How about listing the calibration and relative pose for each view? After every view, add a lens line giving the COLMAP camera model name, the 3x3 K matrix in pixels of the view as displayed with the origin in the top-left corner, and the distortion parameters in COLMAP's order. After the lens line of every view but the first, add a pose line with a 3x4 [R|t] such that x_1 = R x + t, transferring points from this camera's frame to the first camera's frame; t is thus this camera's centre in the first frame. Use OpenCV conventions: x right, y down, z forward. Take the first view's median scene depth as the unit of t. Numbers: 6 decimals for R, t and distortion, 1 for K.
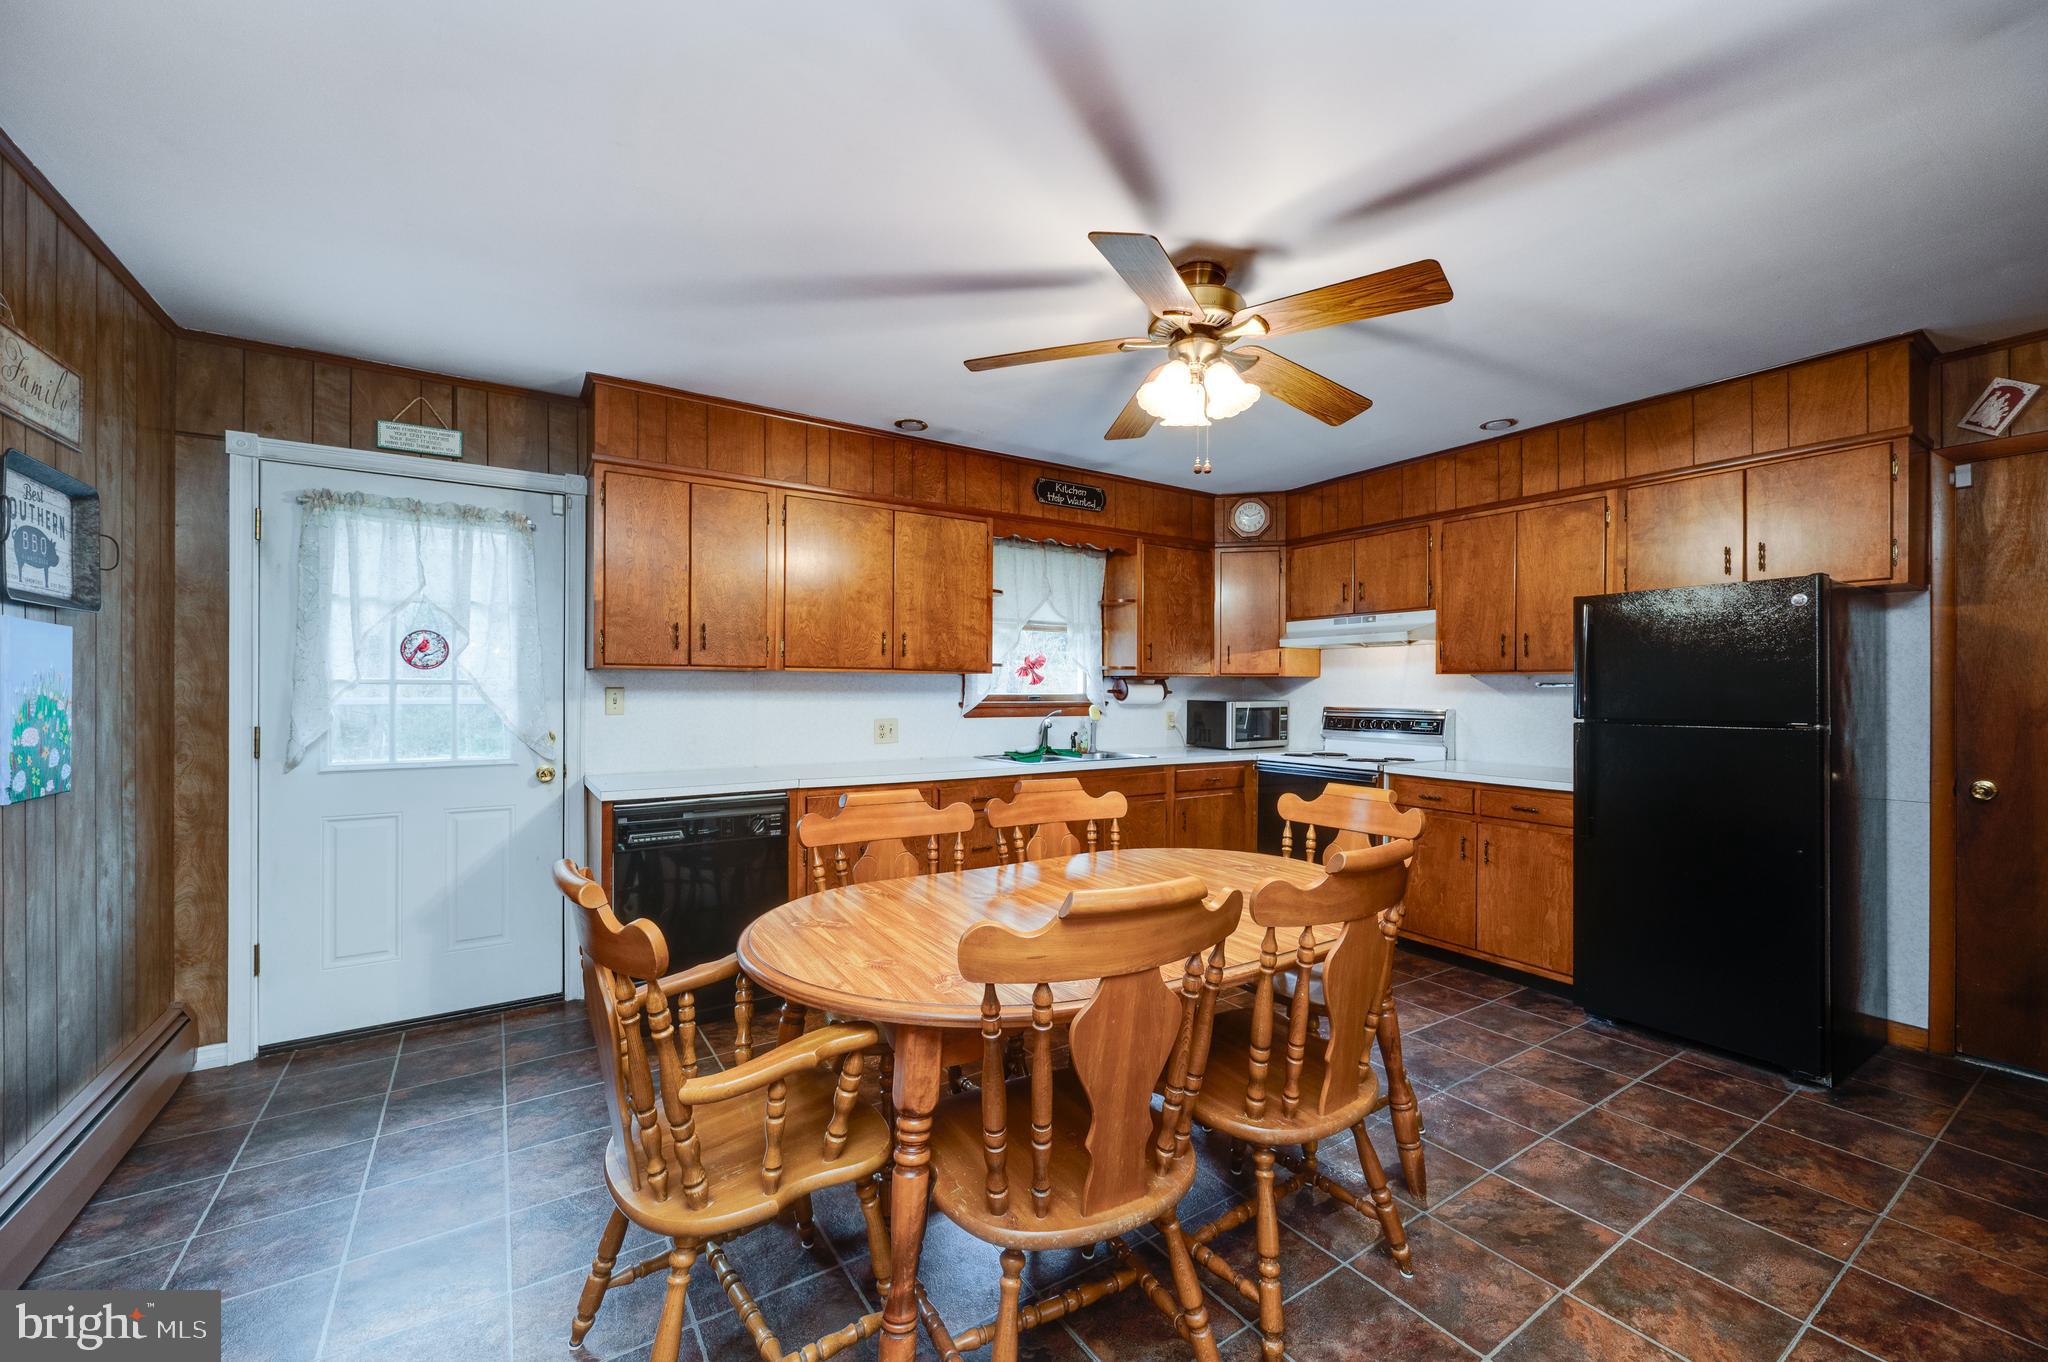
lens RADIAL K [[804.7, 0, 1030.7], [0, 804.7, 687.4], [0, 0, 1]] dist [-0.001513, -0.000012]
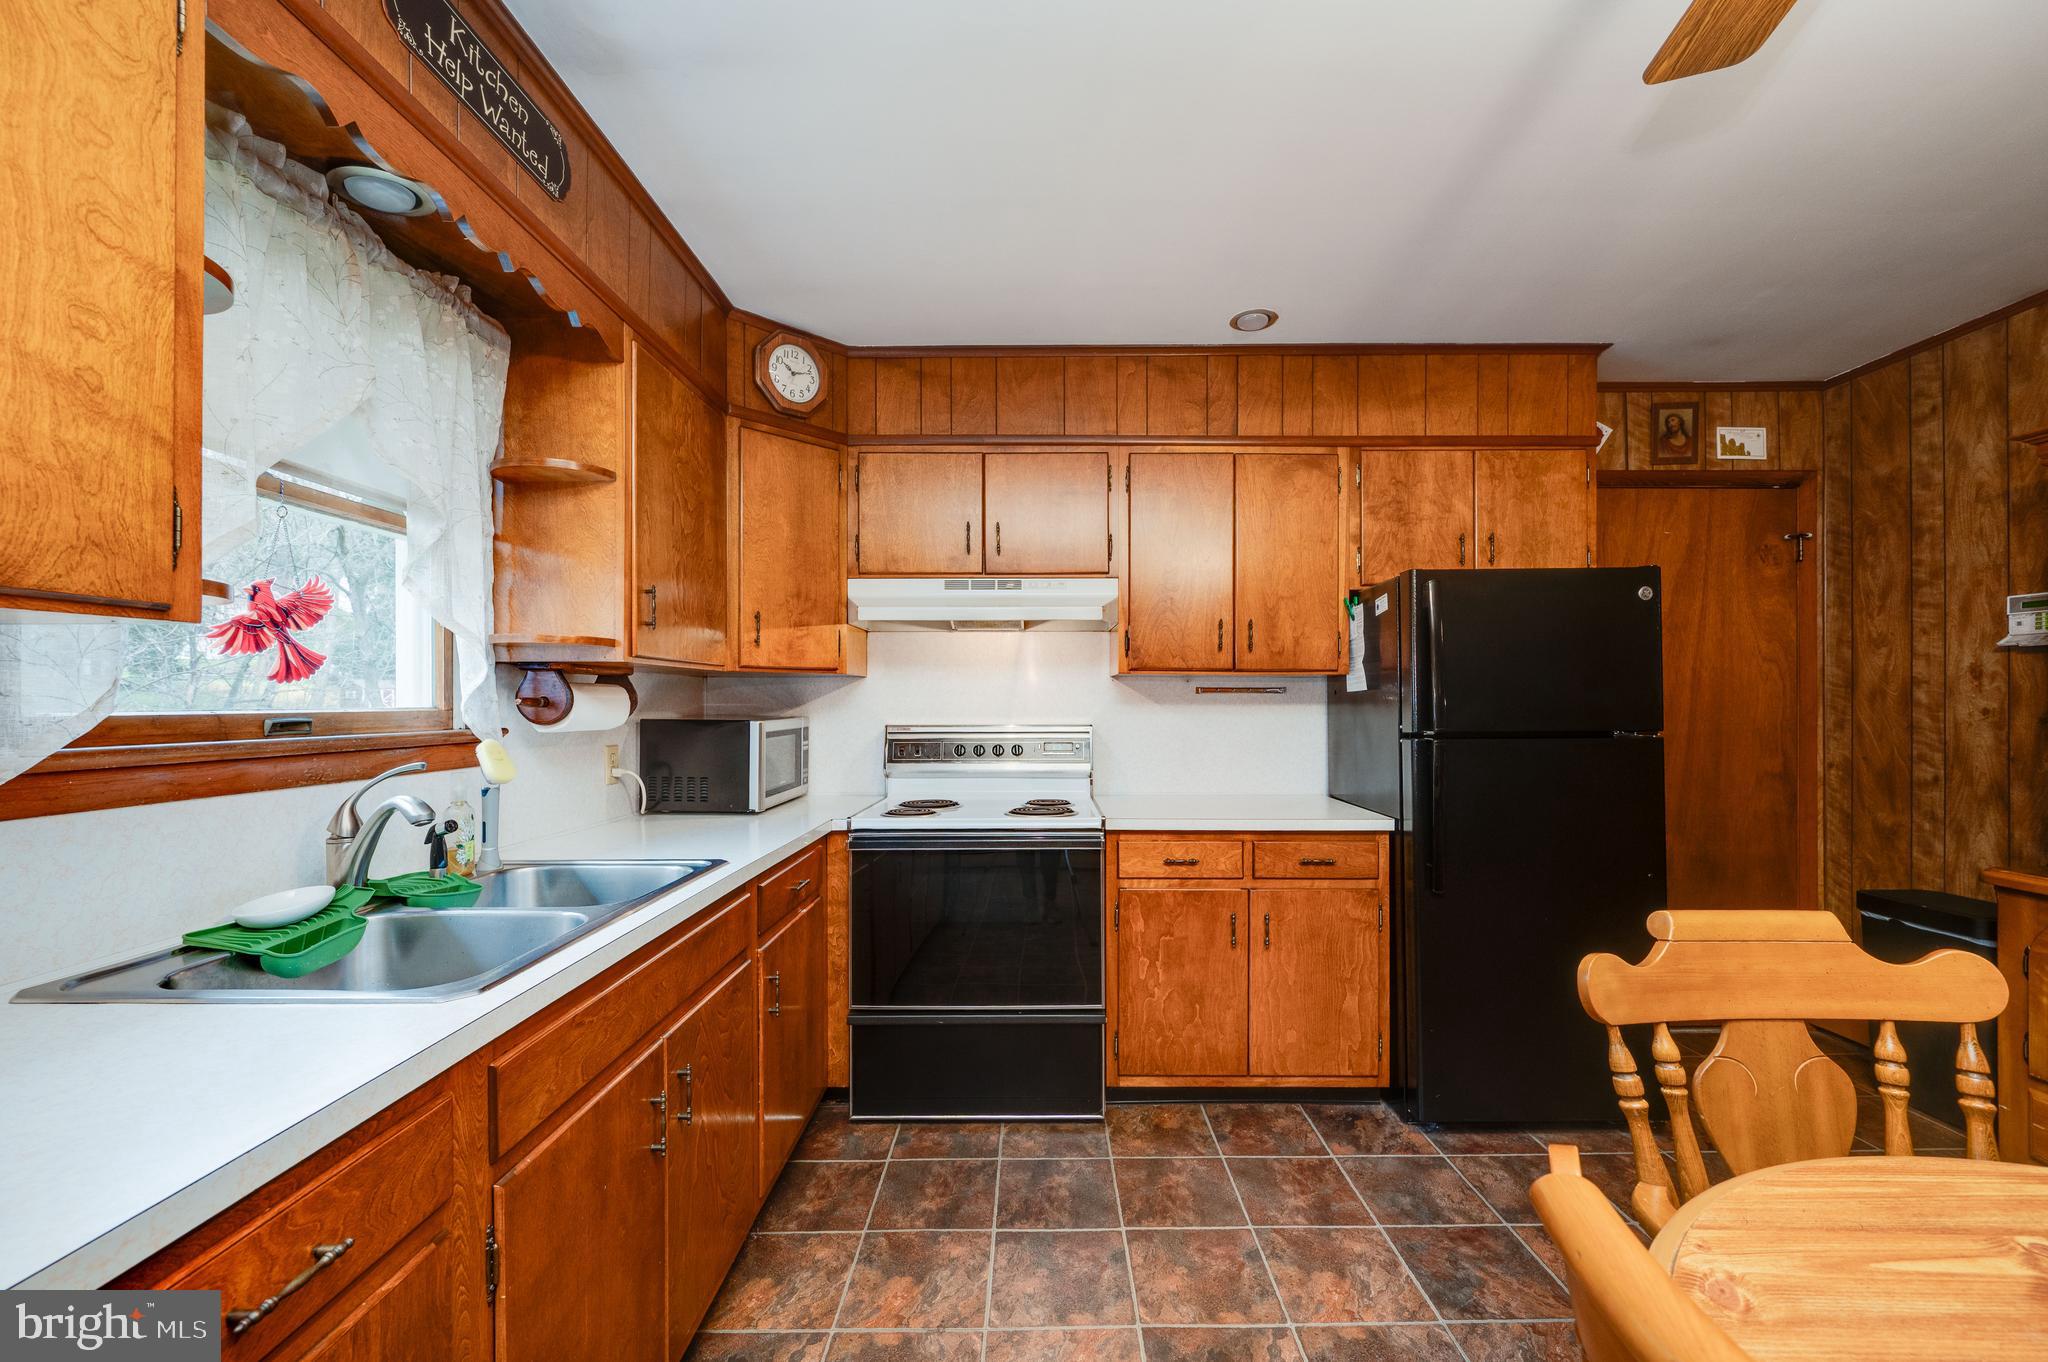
lens RADIAL K [[816.0, 0, 1036.6], [0, 816.0, 698.5], [0, 0, 1]] dist [-0.000422, -0.000023]
pose [[0.549182, -0.001836, 0.835701, -0.120934], [0.001896, 0.999998, 0.000951, 0.004302], [-0.835700, 0.001062, 0.549185, 0.749629]]
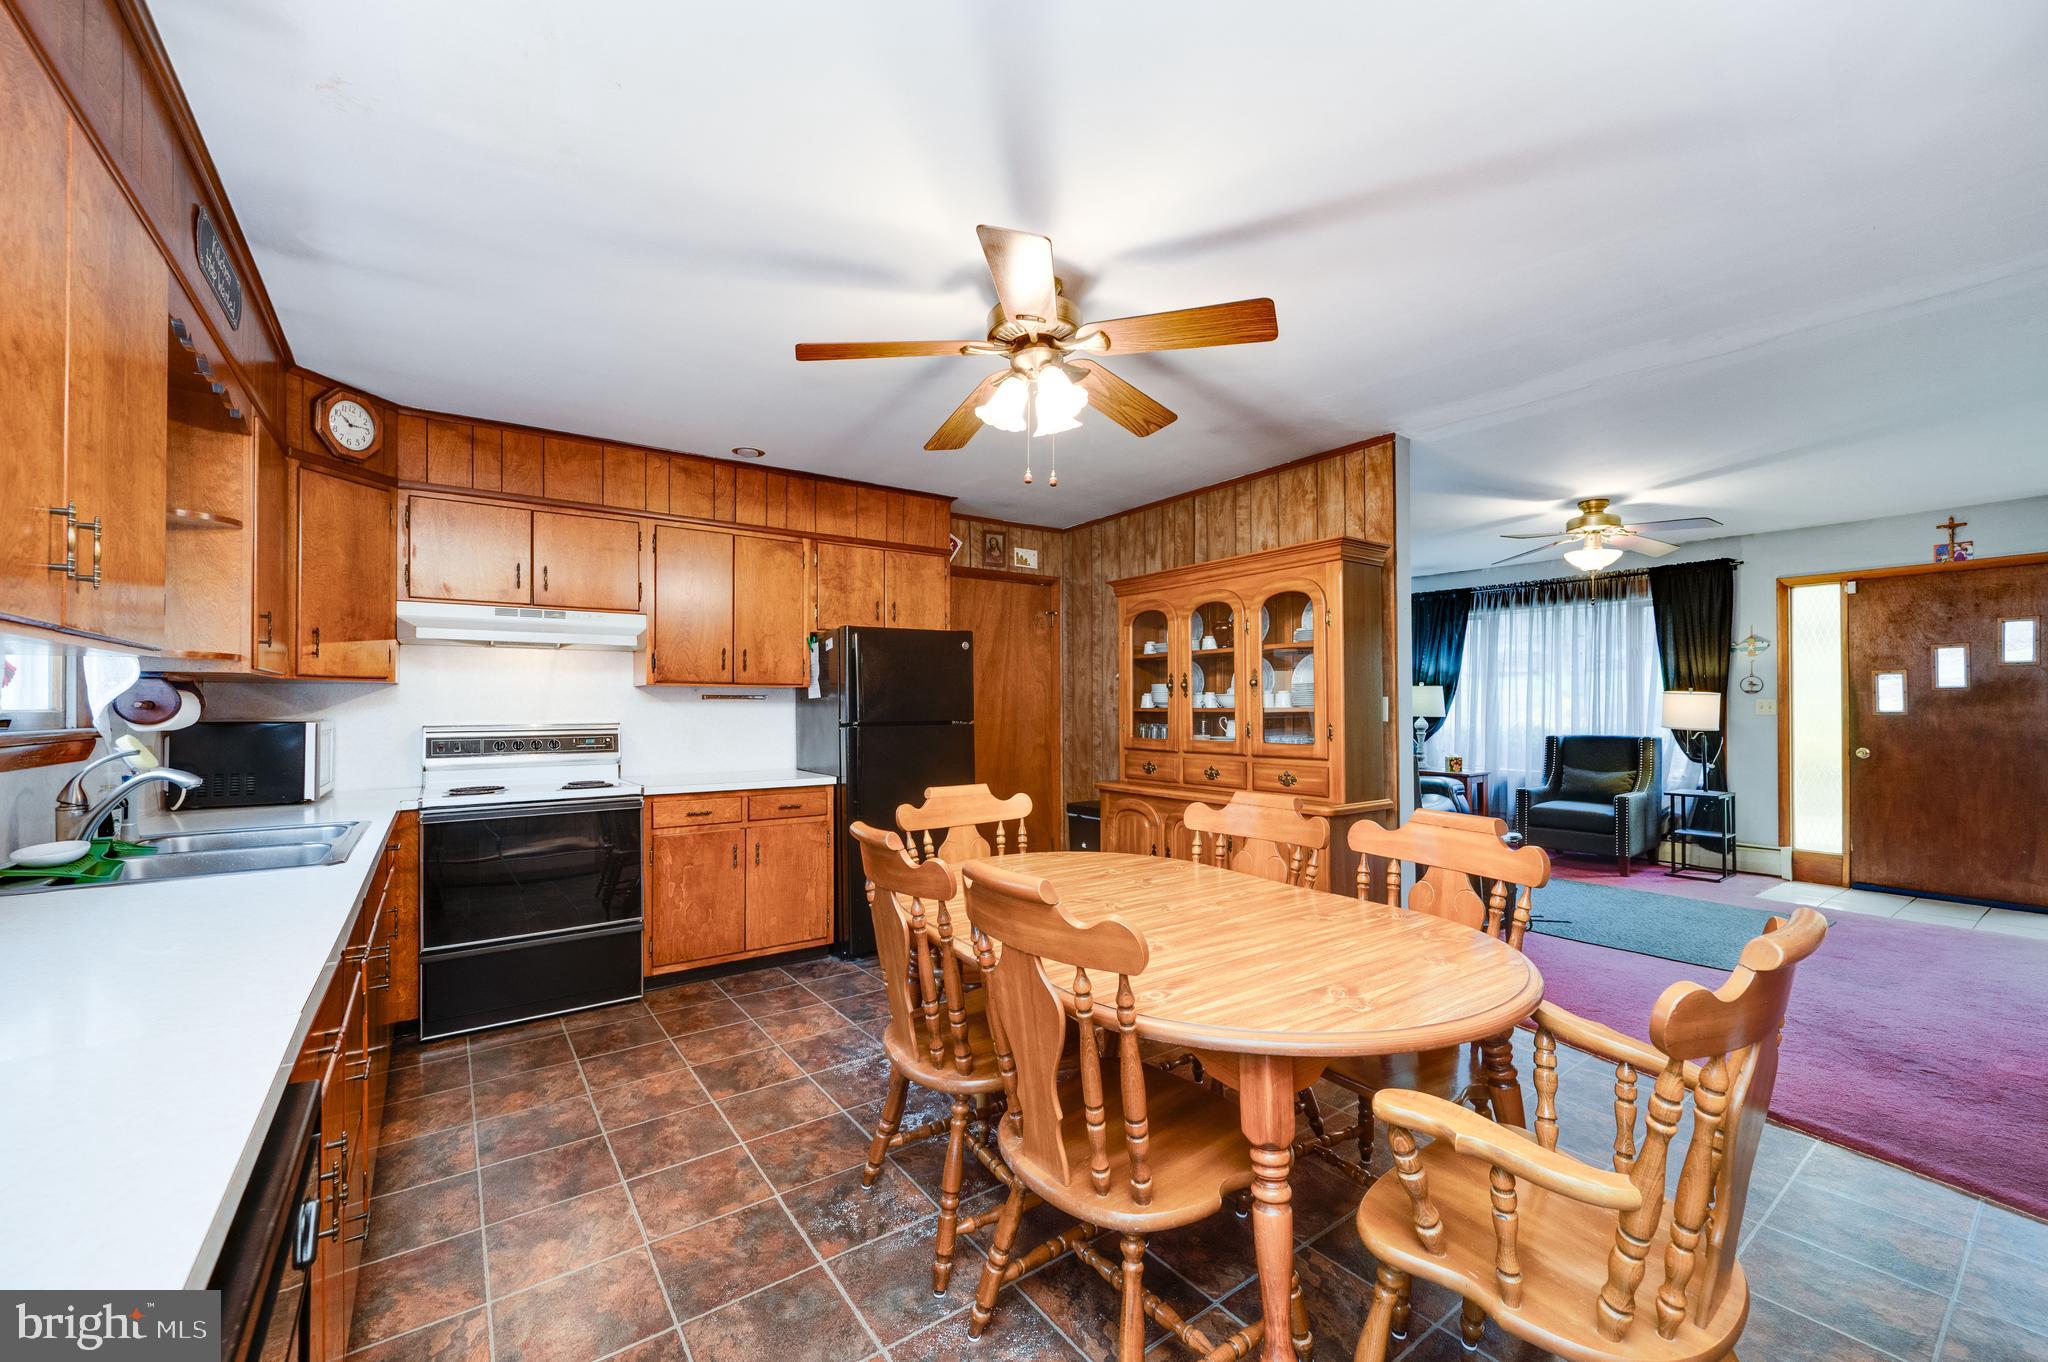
lens RADIAL K [[819.8, 0, 1033.3], [0, 819.8, 699.0], [0, 0, 1]] dist [-0.001778, 0.000055]
pose [[-0.045486, 0.004558, 0.998955, -0.508669], [0.001653, 0.999989, -0.004487, 0.005735], [-0.998964, 0.001447, -0.045493, 0.658459]]
